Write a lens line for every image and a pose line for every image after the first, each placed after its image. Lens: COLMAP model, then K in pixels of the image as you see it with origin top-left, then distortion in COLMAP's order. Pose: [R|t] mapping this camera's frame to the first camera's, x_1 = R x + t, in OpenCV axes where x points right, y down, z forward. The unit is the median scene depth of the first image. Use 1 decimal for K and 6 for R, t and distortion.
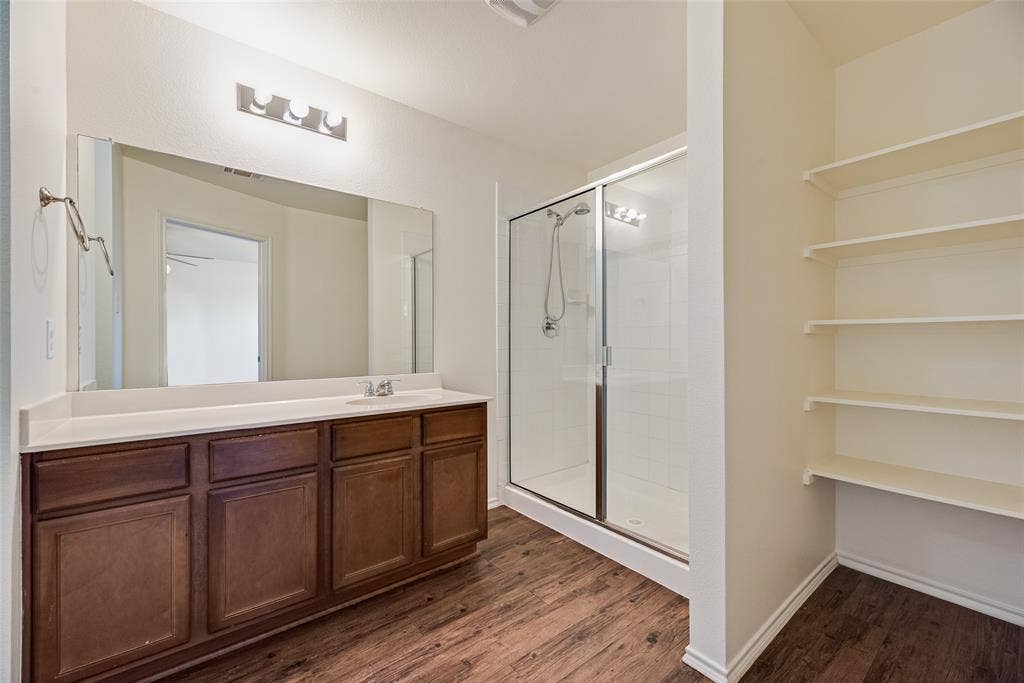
lens RADIAL K [[410.9, 0, 512.0], [0, 410.9, 341.5], [0, 0, 1]] dist [-0.000476, -0.000066]
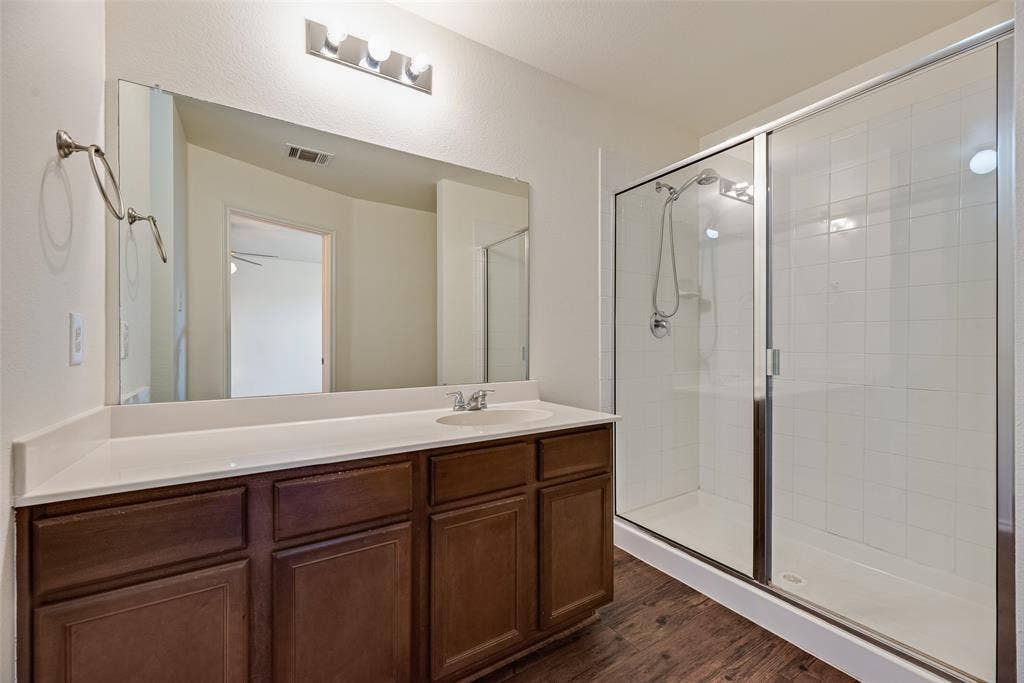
lens RADIAL K [[410.9, 0, 512.0], [0, 410.9, 341.5], [0, 0, 1]] dist [-0.000476, -0.000066]
pose [[0.994403, -0.000121, -0.105654, -0.183209], [-0.000179, 0.999996, -0.002826, 0.000577], [0.105654, 0.002829, 0.994399, 0.244233]]
